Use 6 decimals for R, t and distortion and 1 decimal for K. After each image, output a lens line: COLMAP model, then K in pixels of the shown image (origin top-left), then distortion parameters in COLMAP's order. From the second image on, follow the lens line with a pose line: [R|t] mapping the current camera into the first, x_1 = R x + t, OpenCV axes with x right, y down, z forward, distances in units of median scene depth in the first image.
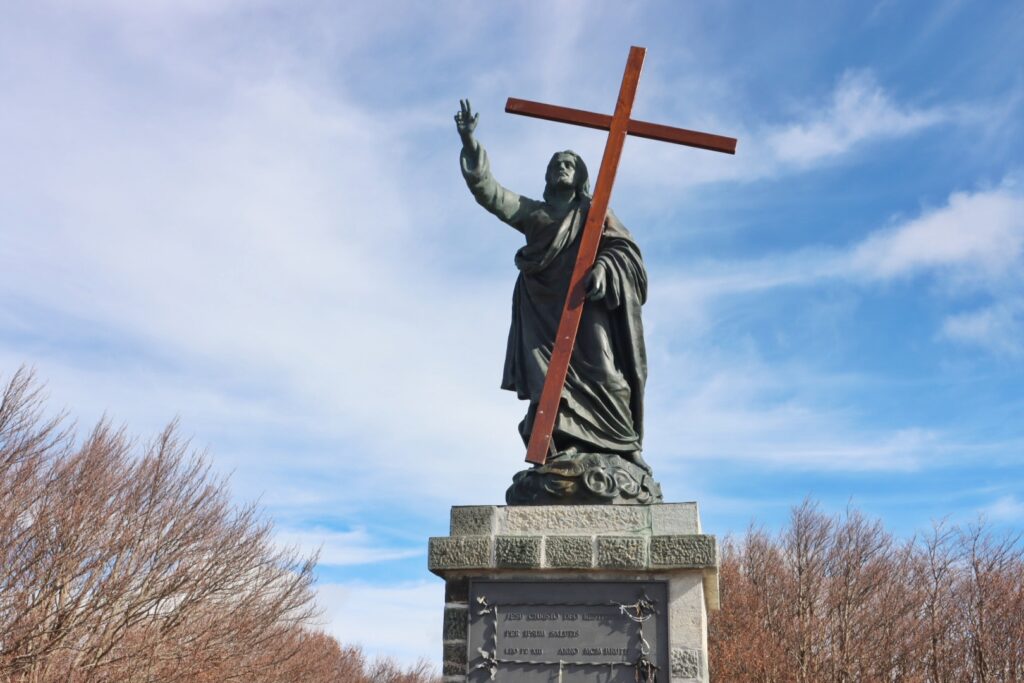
lens RADIAL K [[1153.9, 0, 514.4], [0, 1153.9, 338.9], [0, 0, 1]] dist [0.026947, 0.000000]
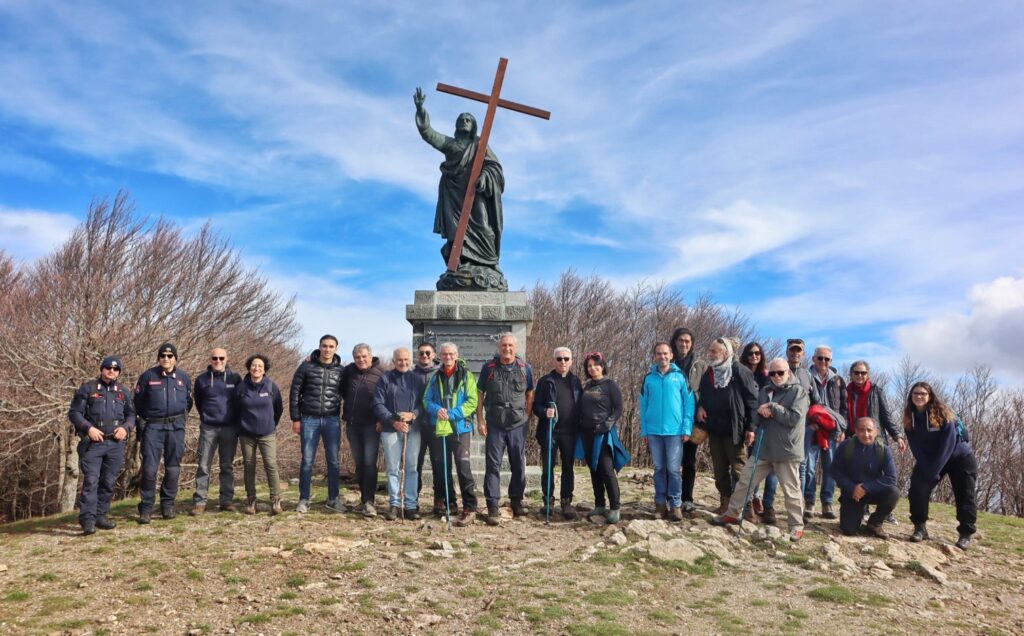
lens RADIAL K [[776.5, 0, 510.7], [0, 776.5, 350.7], [0, 0, 1]] dist [-0.114458, -0.005658]
pose [[0.984947, 0.005227, 0.172775, -0.116348], [-0.049988, 0.965446, 0.255764, -0.117560], [-0.165468, -0.260551, 0.951175, -0.415367]]
